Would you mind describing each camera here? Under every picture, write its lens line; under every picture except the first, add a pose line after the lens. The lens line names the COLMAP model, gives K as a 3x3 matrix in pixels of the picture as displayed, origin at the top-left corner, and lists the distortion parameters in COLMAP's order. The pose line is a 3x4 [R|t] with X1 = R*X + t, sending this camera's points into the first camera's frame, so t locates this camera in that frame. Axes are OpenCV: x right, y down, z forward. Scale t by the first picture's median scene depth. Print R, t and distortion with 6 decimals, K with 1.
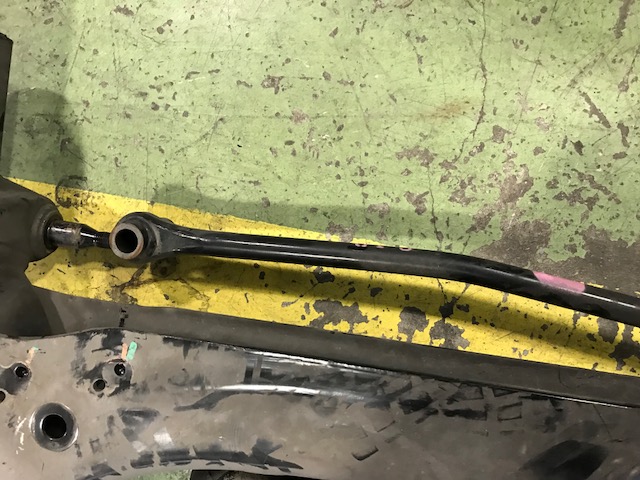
lens RADIAL K [[539.4, 0, 321.0], [0, 539.4, 239.1], [0, 0, 1]] dist [0.020275, -0.024722]
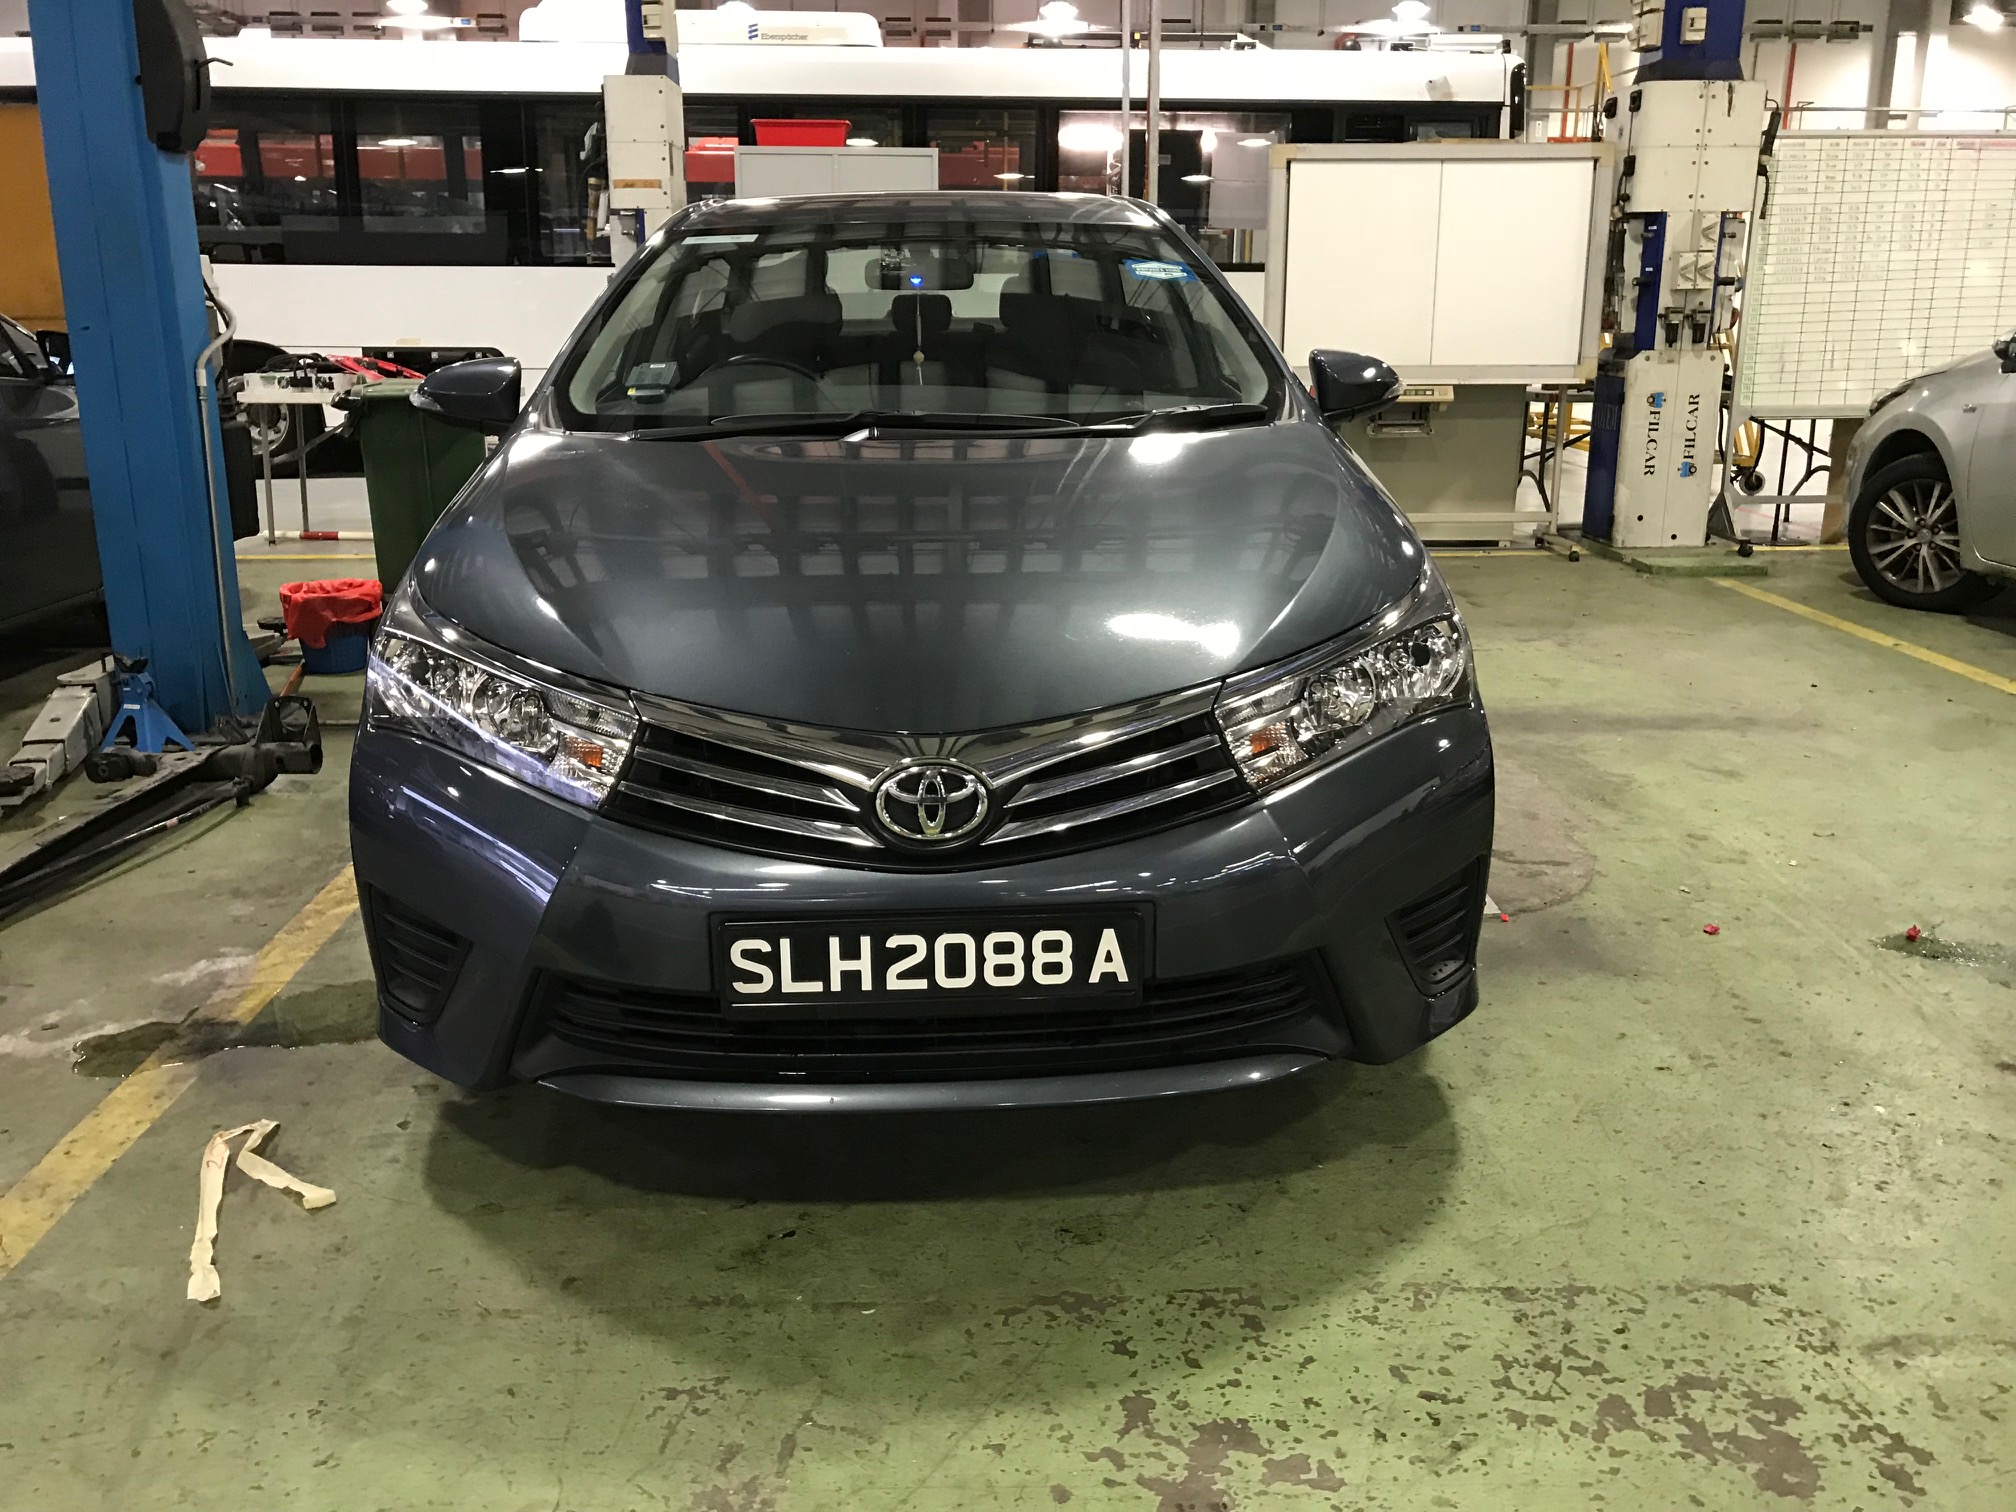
lens RADIAL K [[1699.2, 0, 1003.2], [0, 1699.2, 652.9], [0, 0, 1]] dist [0.020275, -0.024722]
pose [[0.972026, 0.055504, 0.228220, 0.295537], [0.211938, 0.211513, -0.954120, 3.395396], [-0.101230, 0.975798, 0.193833, -1.828654]]
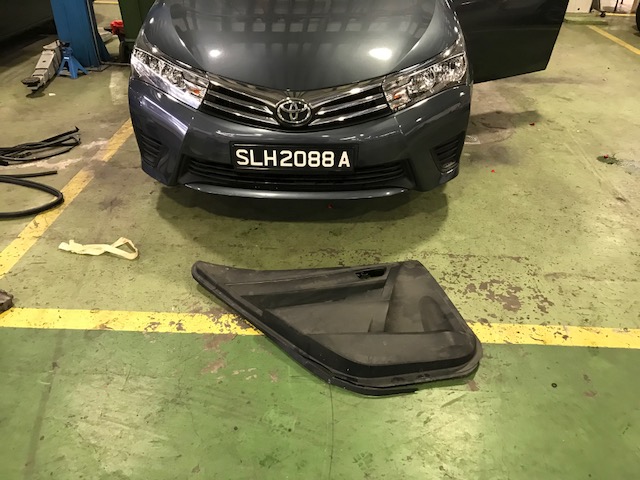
lens RADIAL K [[539.4, 0, 316.3], [0, 539.4, 225.1], [0, 0, 1]] dist [0.020275, -0.024722]
pose [[0.983371, 0.028250, 0.179395, 0.533480], [0.137894, 0.526659, -0.838818, 3.770922], [-0.118177, 0.849607, 0.514006, -2.219566]]
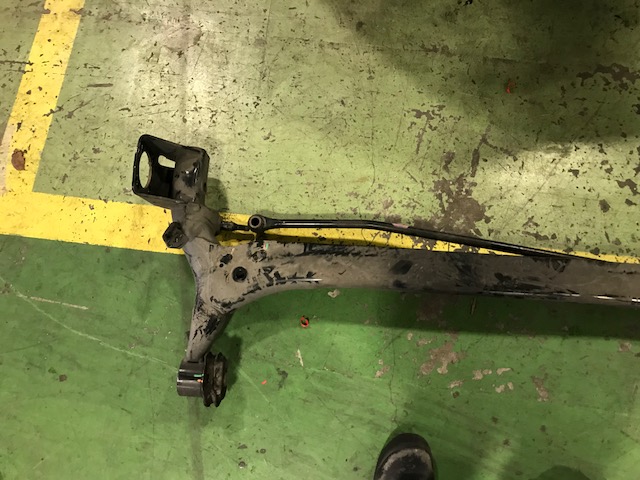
lens RADIAL K [[539.4, 0, 313.6], [0, 539.4, 240.3], [0, 0, 1]] dist [0.020275, -0.024722]
pose [[0.996136, -0.035246, 0.080441, -0.264114], [0.054819, 0.965128, -0.255975, 0.796113], [-0.068614, 0.259395, 0.963331, -1.654522]]
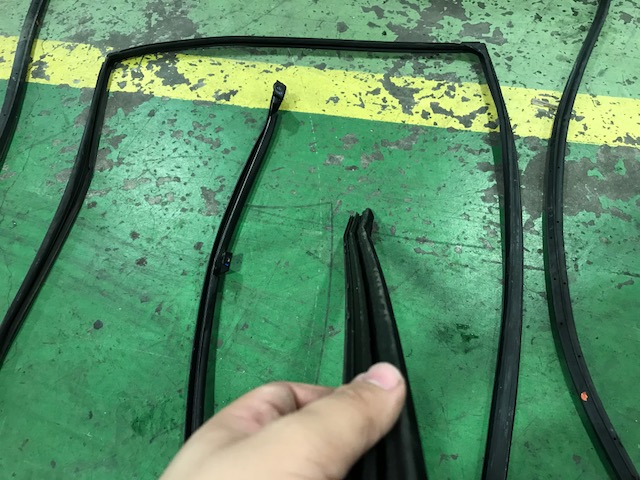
lens RADIAL K [[539.4, 0, 316.7], [0, 539.4, 238.4], [0, 0, 1]] dist [0.020275, -0.024722]
pose [[0.996212, 0.035321, 0.079464, 1.203300], [0.009356, 0.864955, -0.501762, 1.903295], [-0.086455, 0.500605, 0.861348, -0.623480]]
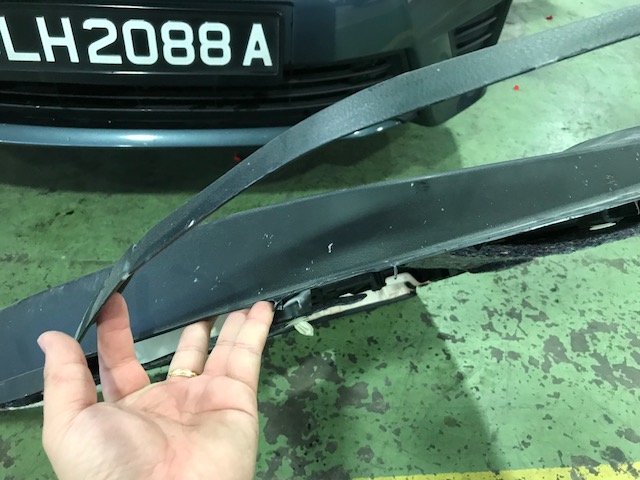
lens RADIAL K [[539.4, 0, 321.4], [0, 539.4, 238.8], [0, 0, 1]] dist [0.020275, -0.024722]
pose [[0.949491, -0.035859, 0.311739, 1.293556], [0.261337, 0.640270, -0.722327, 1.080859], [-0.173695, 0.767312, 0.617302, -0.840236]]
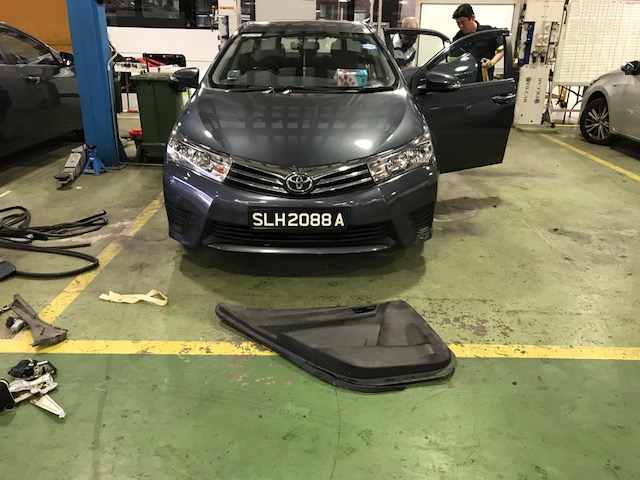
lens RADIAL K [[539.4, 0, 320.3], [0, 539.4, 211.4], [0, 0, 1]] dist [0.020275, -0.024722]
pose [[0.977348, 0.058624, 0.203359, 0.153656], [0.174448, 0.320902, -0.930908, 5.119842], [-0.119832, 0.945296, 0.303406, -2.159252]]
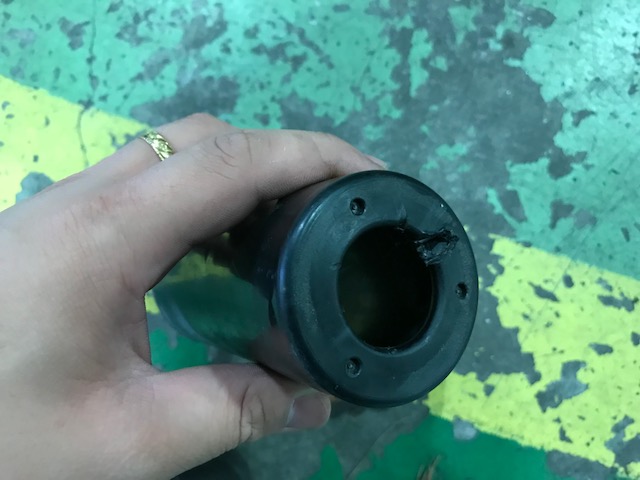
lens RADIAL K [[539.4, 0, 319.5], [0, 539.4, 239.9], [0, 0, 1]] dist [0.020275, -0.024722]
pose [[0.986998, 0.135771, 0.086035, 0.493783], [-0.130216, 0.989205, -0.067207, 0.218430], [-0.094231, 0.055130, 0.994023, 0.265911]]
